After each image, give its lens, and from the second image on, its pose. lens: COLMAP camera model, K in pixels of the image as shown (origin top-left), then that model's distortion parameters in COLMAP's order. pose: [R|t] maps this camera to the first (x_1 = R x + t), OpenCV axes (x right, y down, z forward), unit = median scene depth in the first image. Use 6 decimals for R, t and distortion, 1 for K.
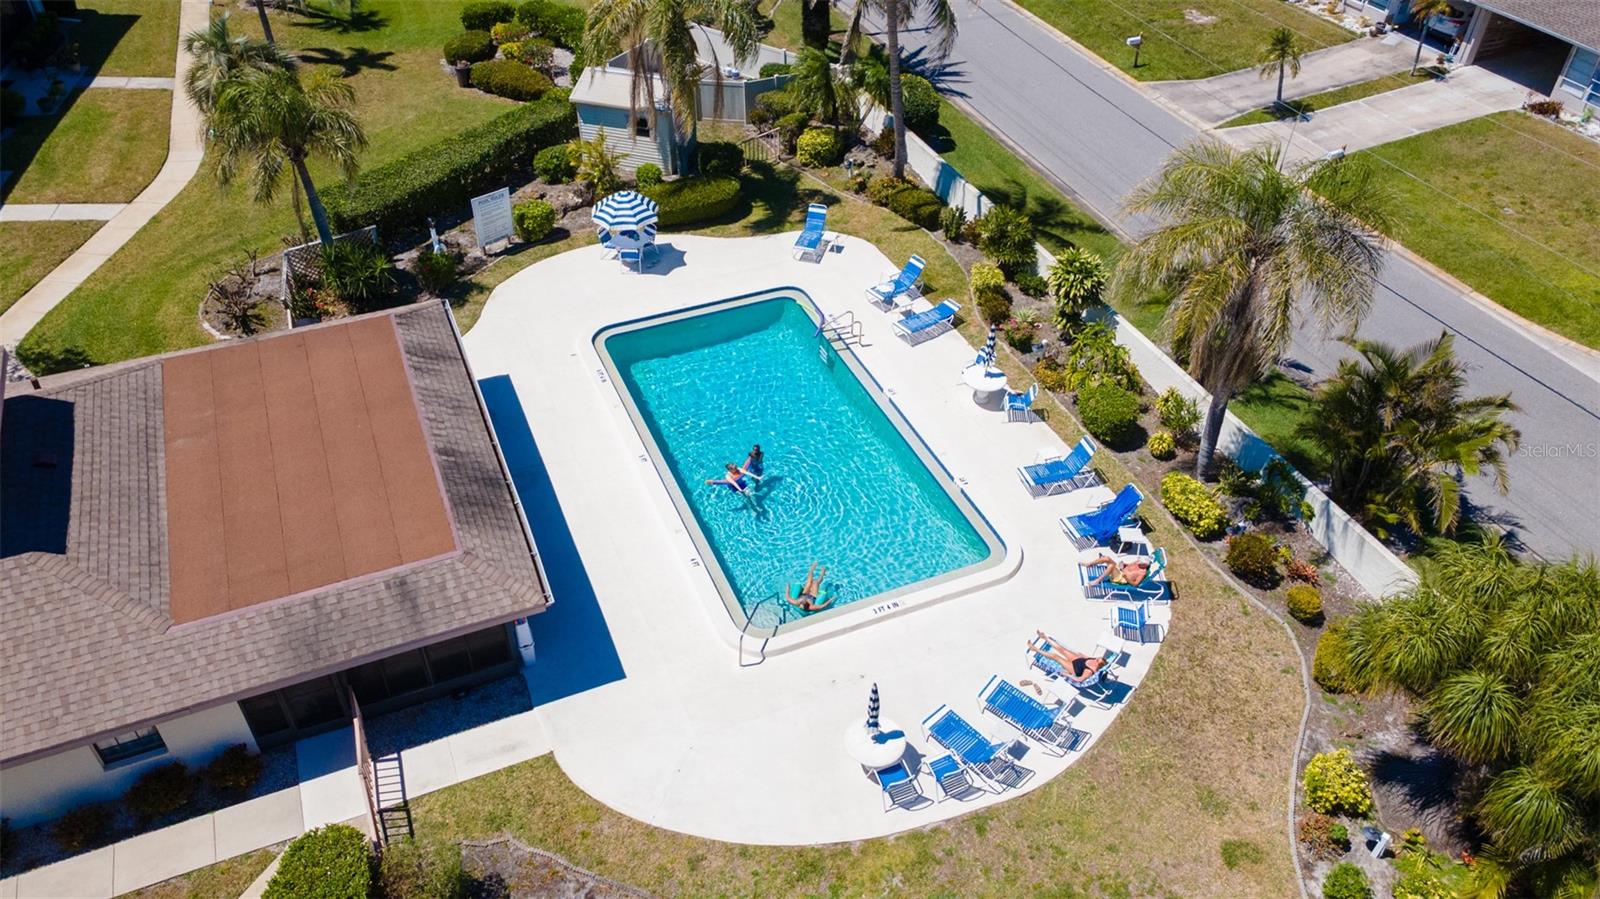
lens RADIAL K [[1154.2, 0, 800.0], [0, 1154.2, 449.5], [0, 0, 1]] dist [0.026730, 0.003588]
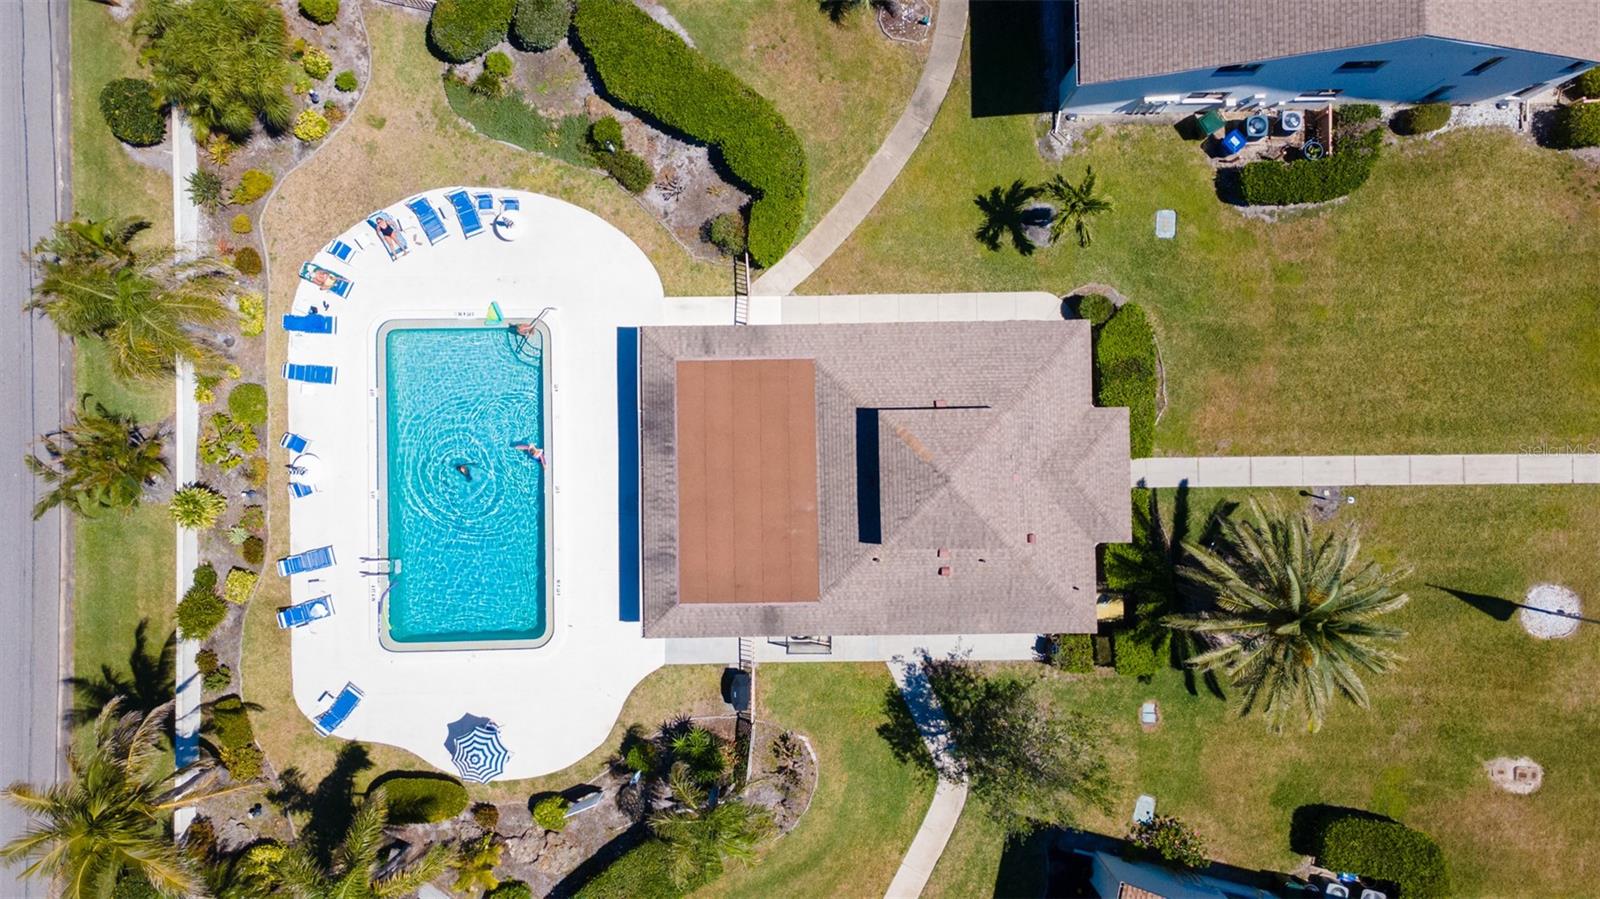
lens RADIAL K [[1154.2, 0, 800.0], [0, 1154.2, 449.5], [0, 0, 1]] dist [0.026730, 0.003588]
pose [[-0.924579, -0.380987, -0.001398, -0.376296], [0.241215, -0.588215, 0.771893, -0.974612], [-0.294904, 0.713339, 0.635751, -0.099784]]
